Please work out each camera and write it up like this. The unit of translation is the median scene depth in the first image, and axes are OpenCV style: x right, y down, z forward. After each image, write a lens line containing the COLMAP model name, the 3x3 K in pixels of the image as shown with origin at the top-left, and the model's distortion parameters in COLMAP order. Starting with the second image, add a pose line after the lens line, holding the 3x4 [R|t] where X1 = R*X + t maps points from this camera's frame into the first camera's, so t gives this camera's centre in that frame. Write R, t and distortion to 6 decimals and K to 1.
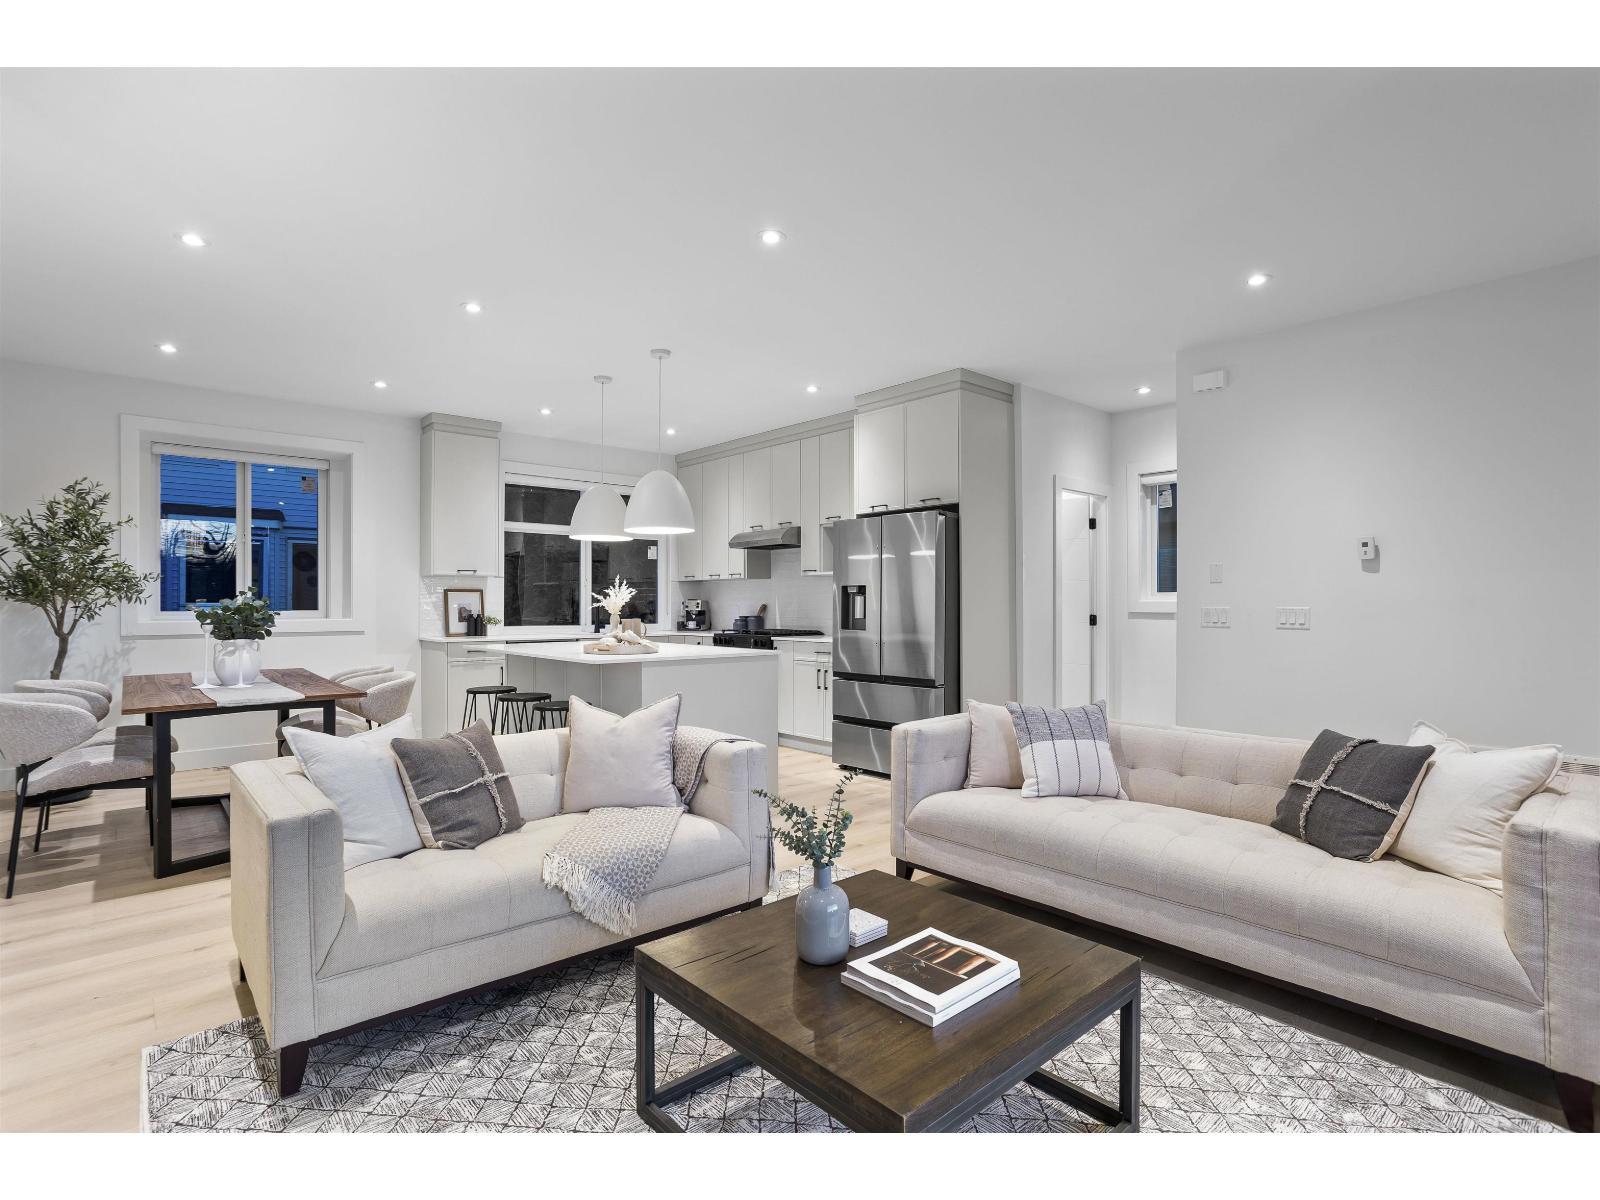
lens RADIAL K [[787.0, 0, 800.0], [0, 787.0, 600.0], [0, 0, 1]] dist [-0.056331, 0.042225]
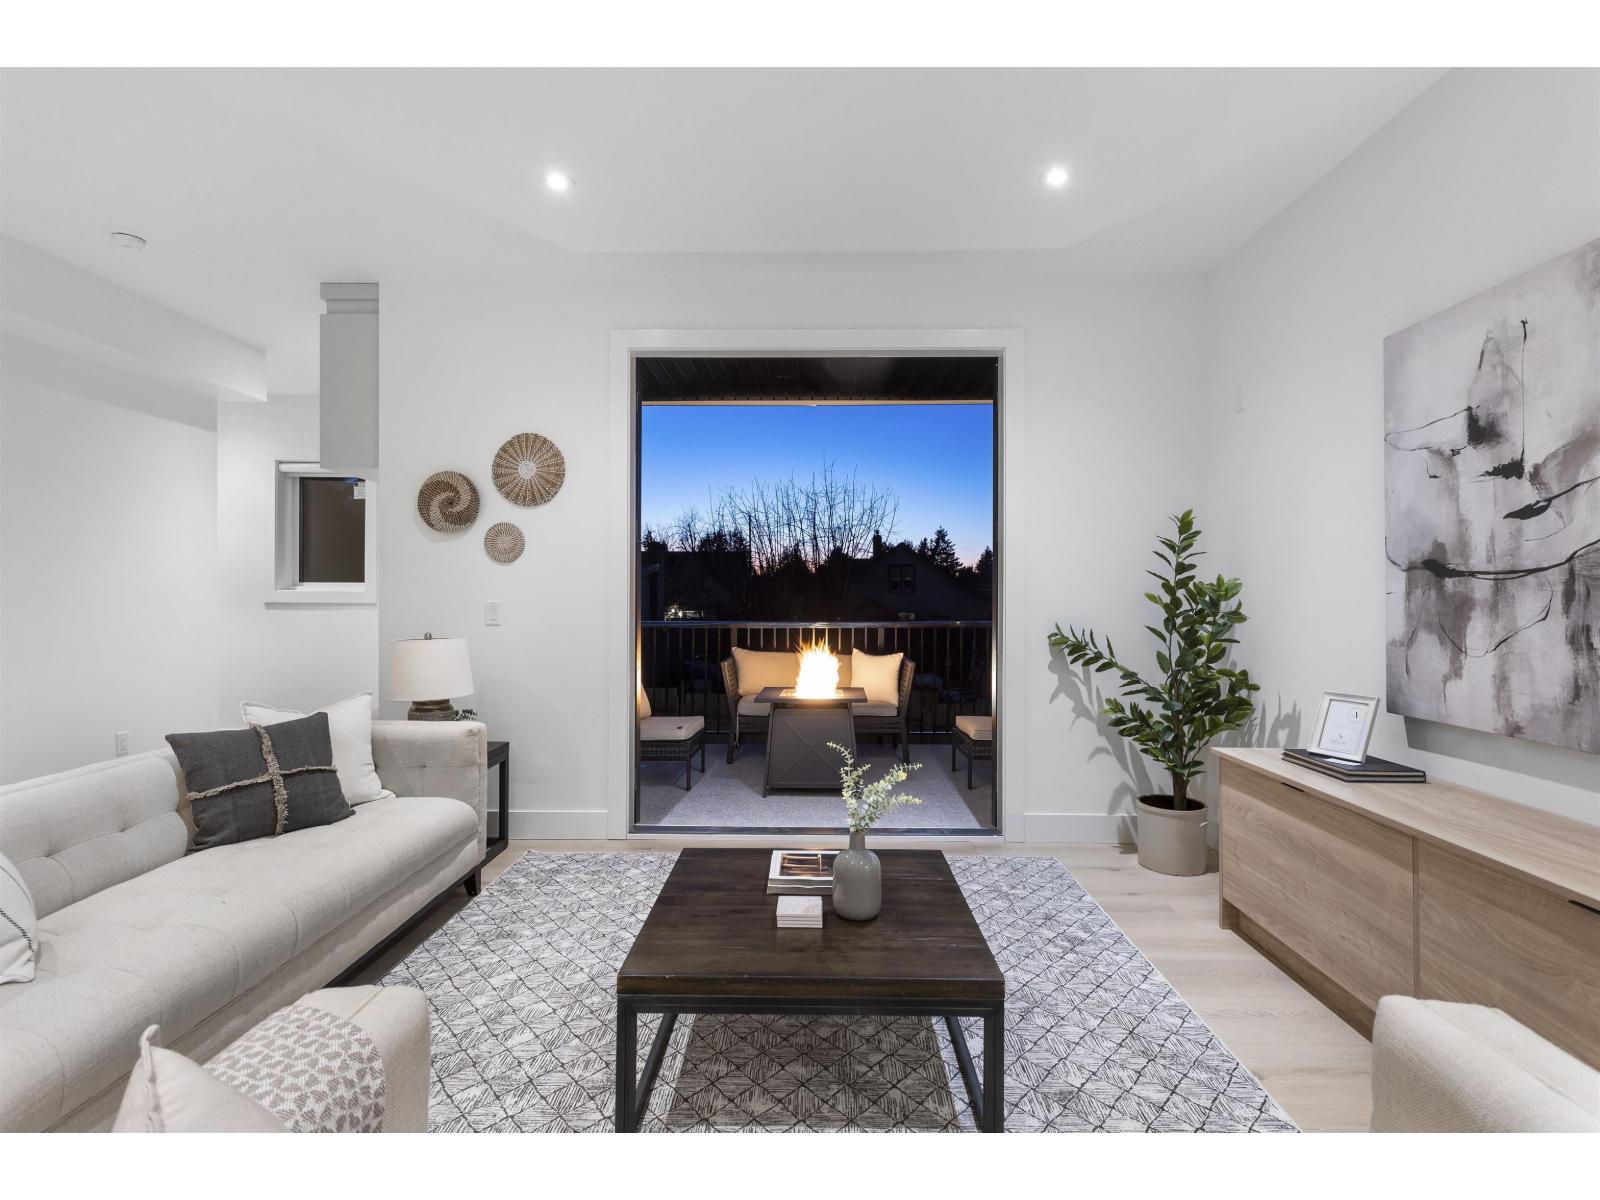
lens RADIAL K [[766.3, 0, 802.4], [0, 766.3, 592.4], [0, 0, 1]] dist [0.003913, 0.001471]
pose [[-0.736885, -0.001585, 0.676017, -0.265522], [-0.006697, 0.999965, -0.004956, 0.000862], [-0.675985, -0.008179, -0.736870, 0.660667]]
